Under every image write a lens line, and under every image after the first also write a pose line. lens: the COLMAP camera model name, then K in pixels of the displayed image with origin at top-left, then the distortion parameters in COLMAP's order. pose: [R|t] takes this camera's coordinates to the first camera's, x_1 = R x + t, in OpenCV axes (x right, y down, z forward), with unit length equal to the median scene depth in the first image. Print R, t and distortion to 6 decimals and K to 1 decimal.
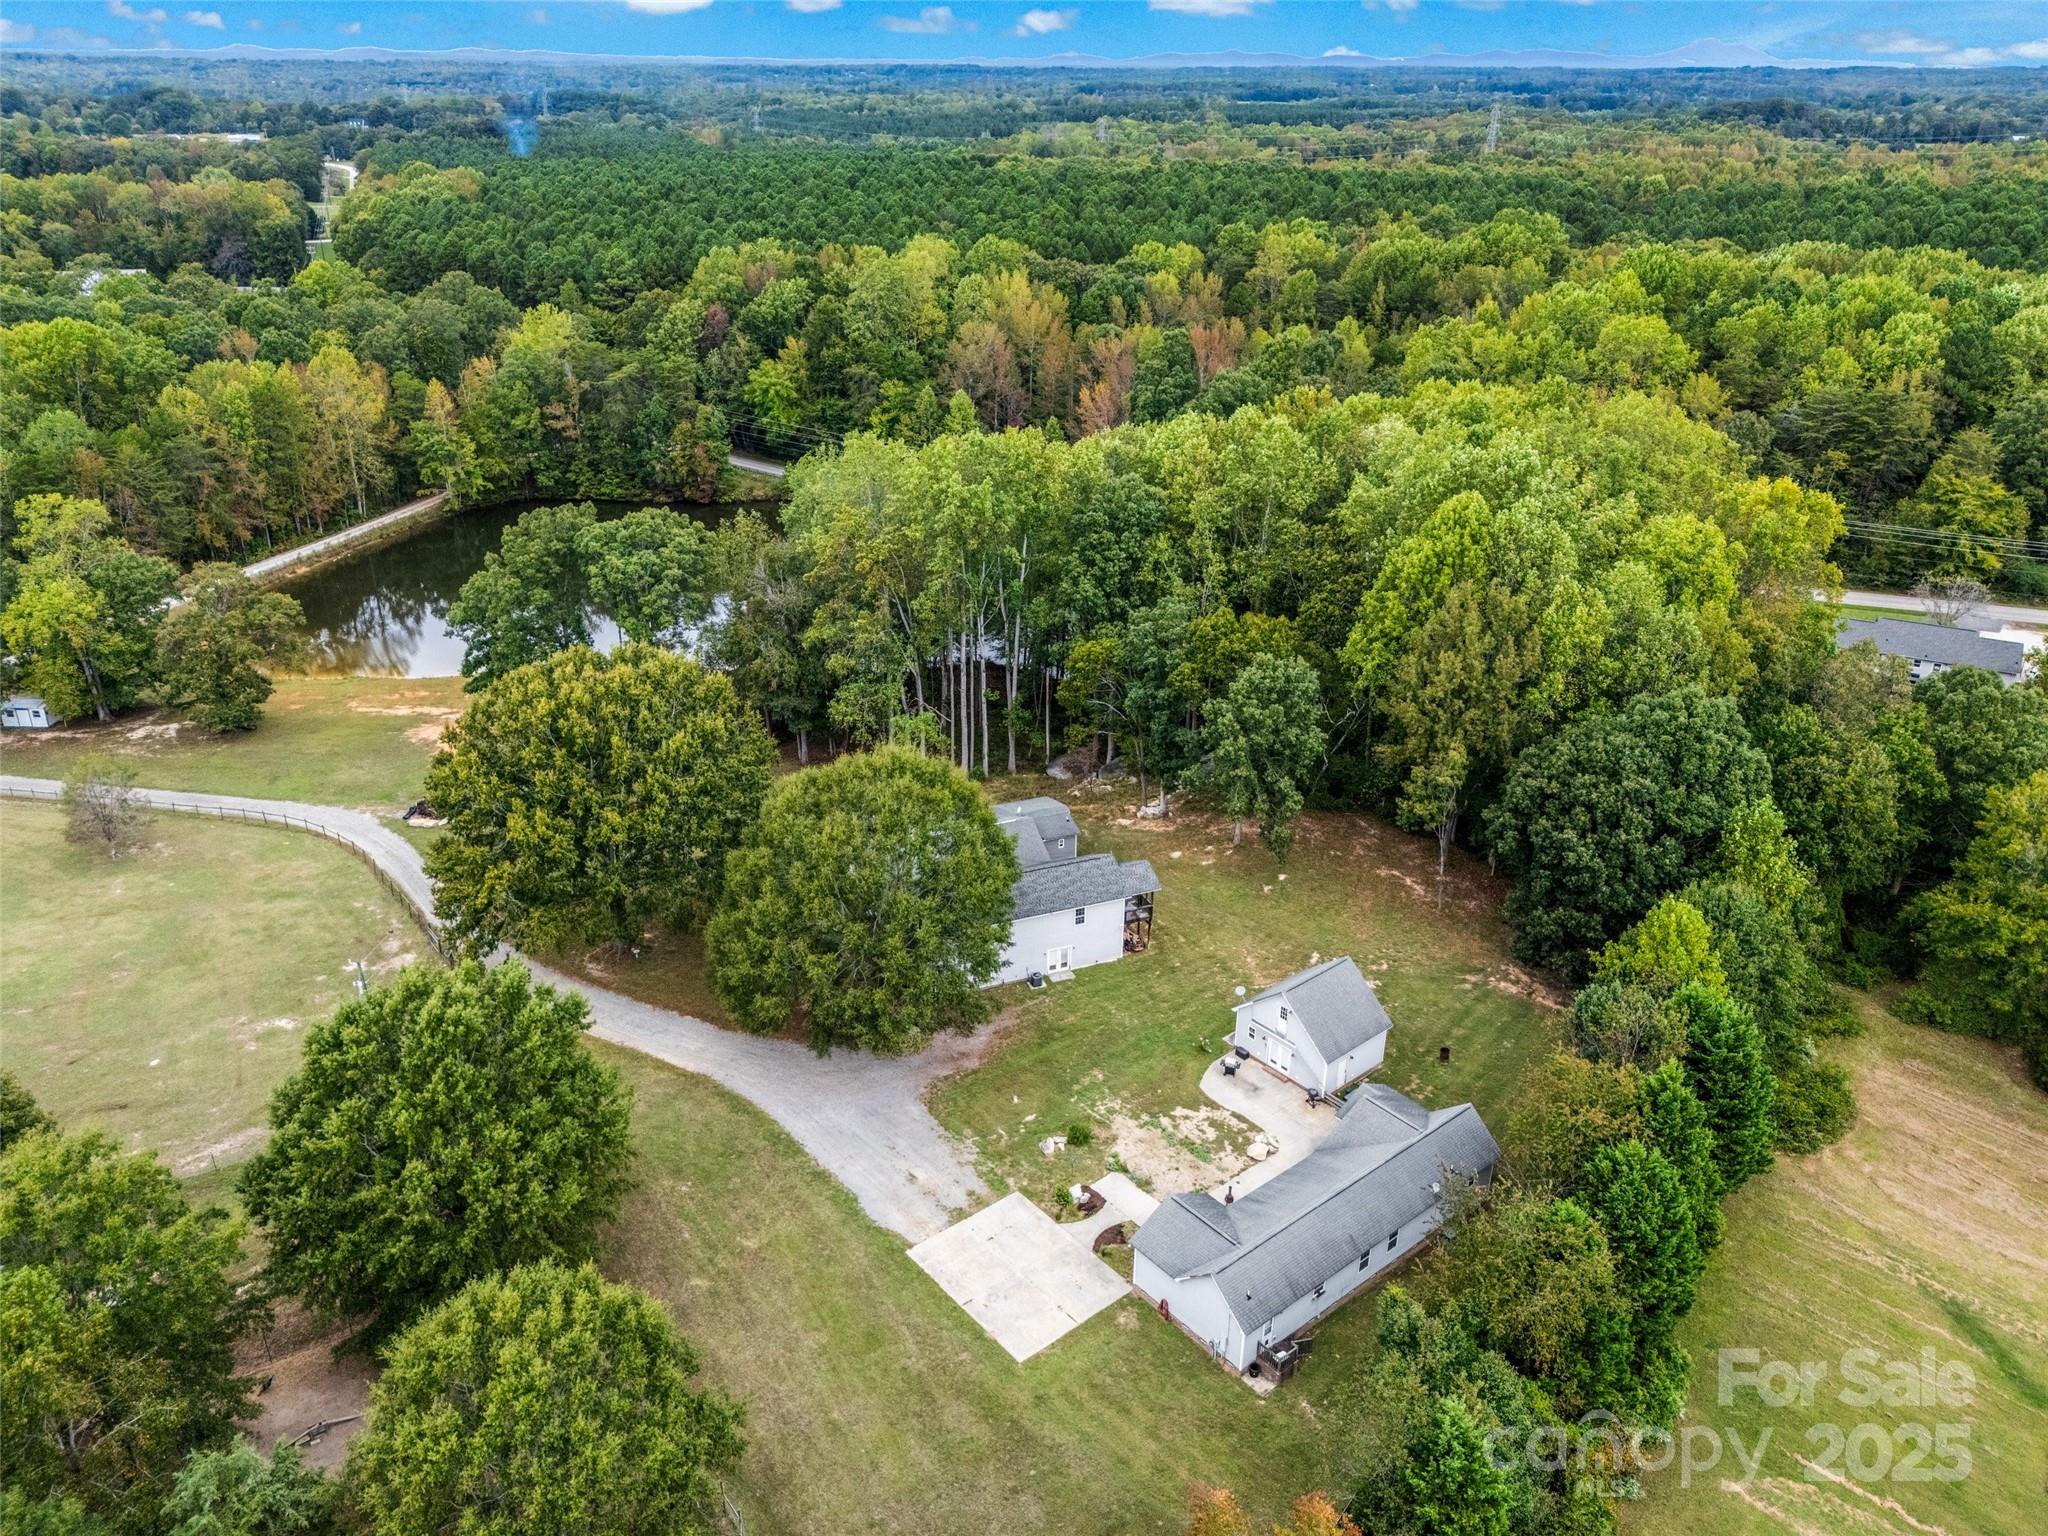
lens RADIAL K [[1496.7, 0, 1014.1], [0, 1496.7, 786.0], [0, 0, 1]] dist [0.068202, -0.051883]
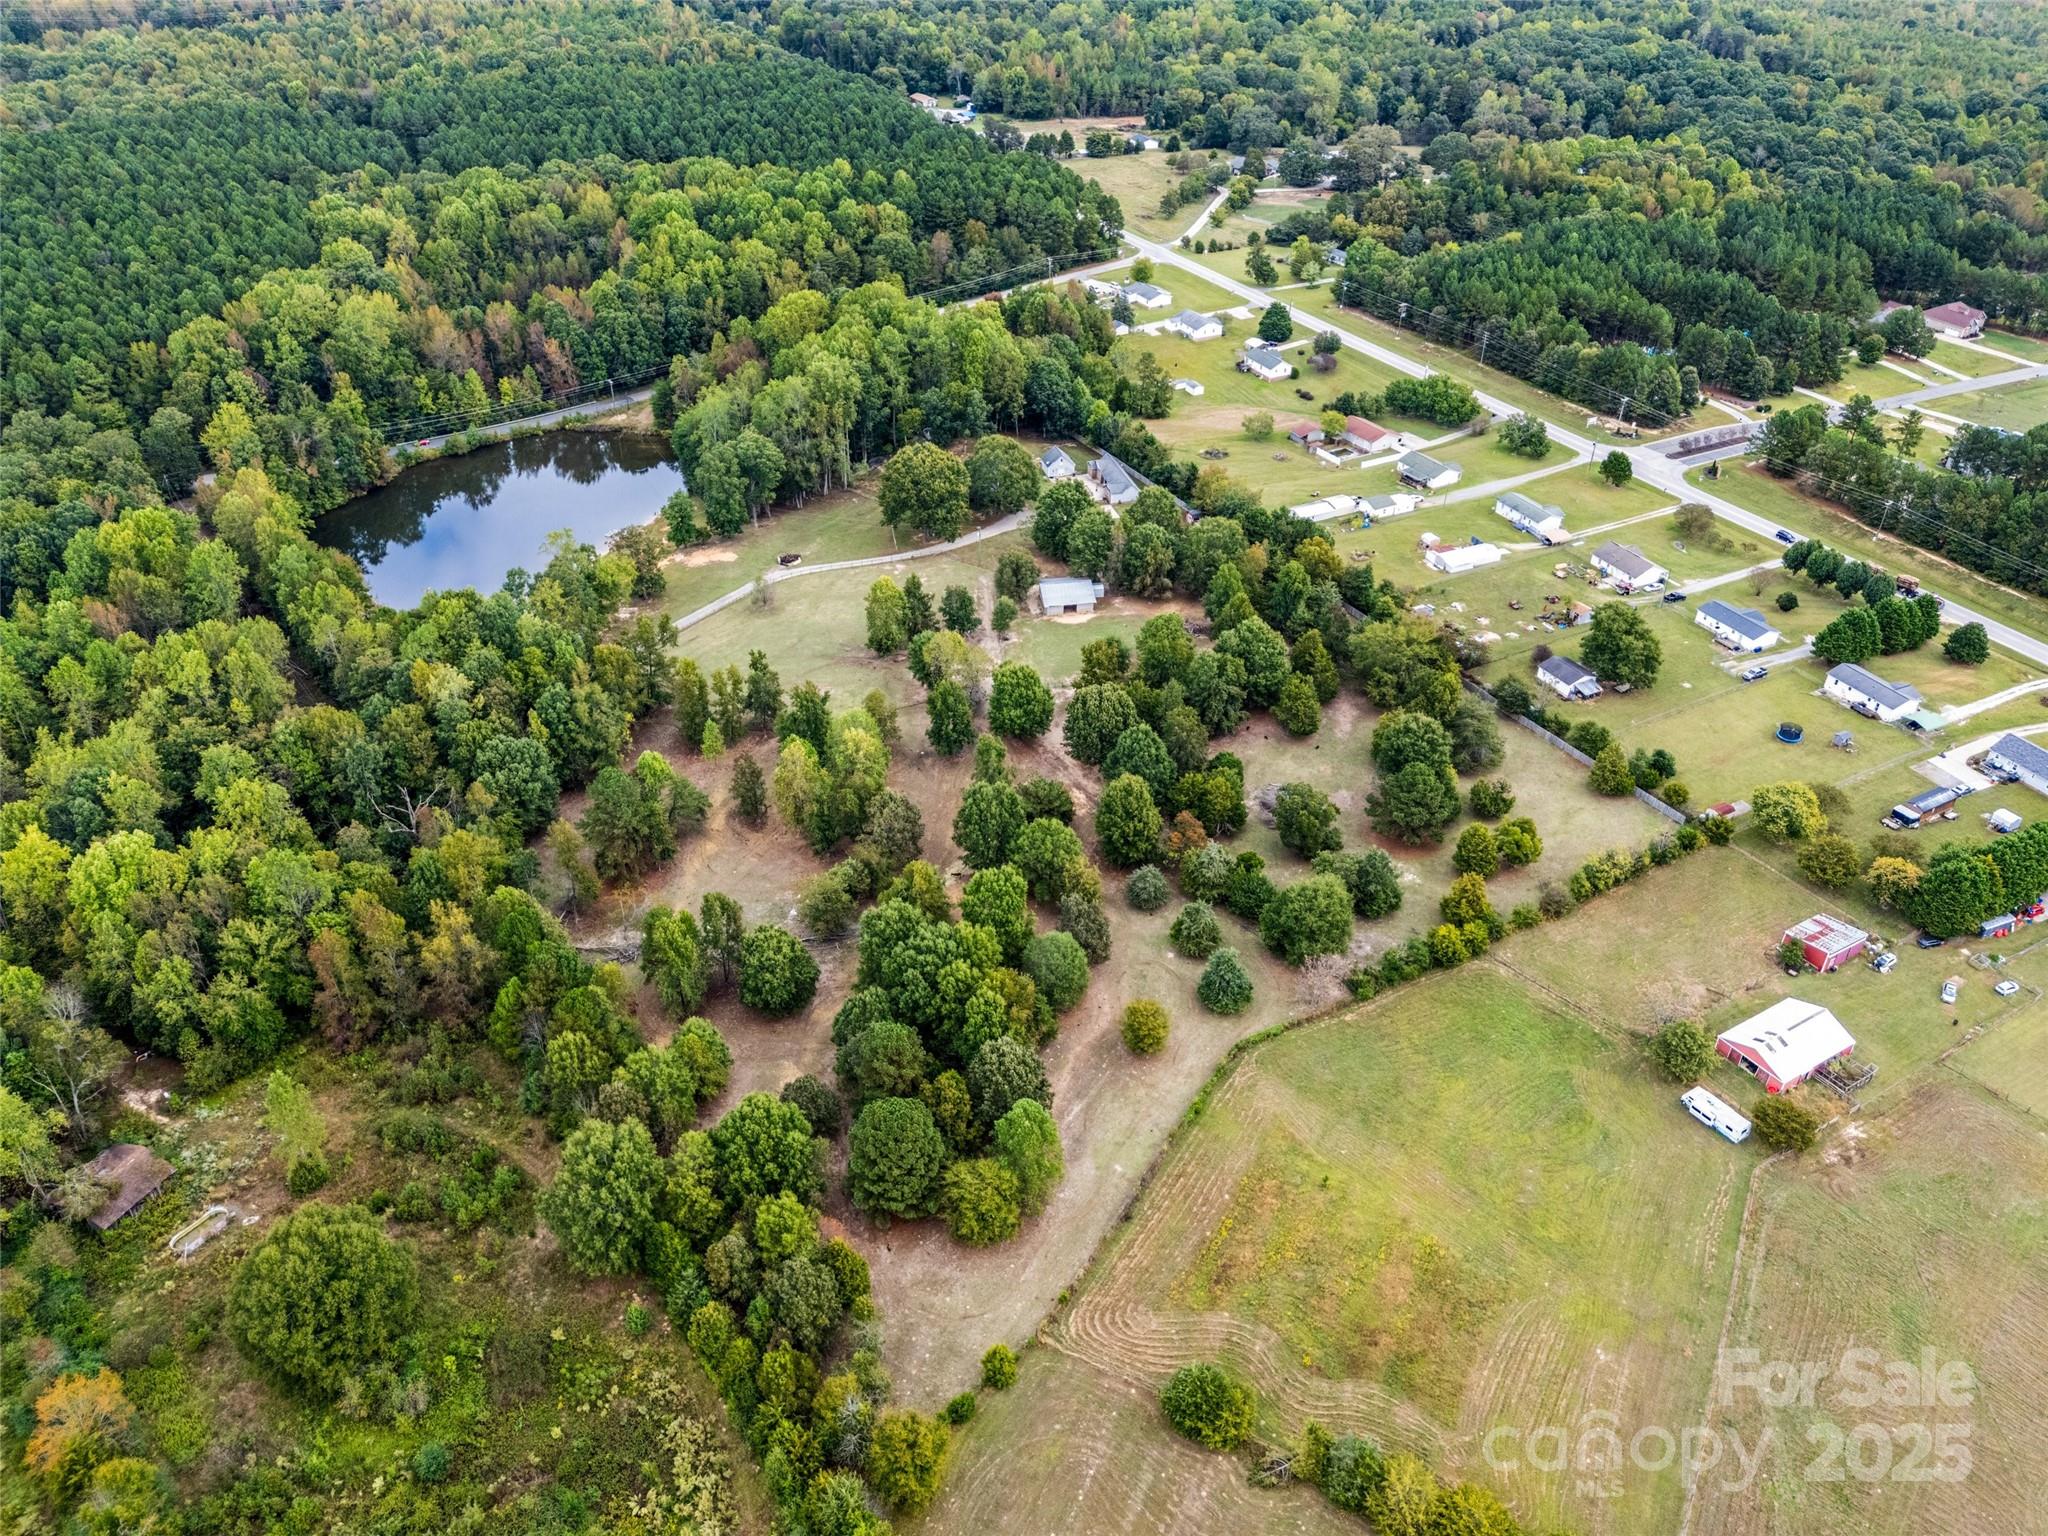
lens RADIAL K [[1496.7, 0, 1013.3], [0, 1496.7, 766.9], [0, 0, 1]] dist [0.068202, -0.051883]
pose [[0.417358, -0.516342, 0.747799, -3.001196], [0.384835, 0.845889, 0.369289, -0.631433], [-0.823234, 0.133653, 0.551745, -0.961965]]
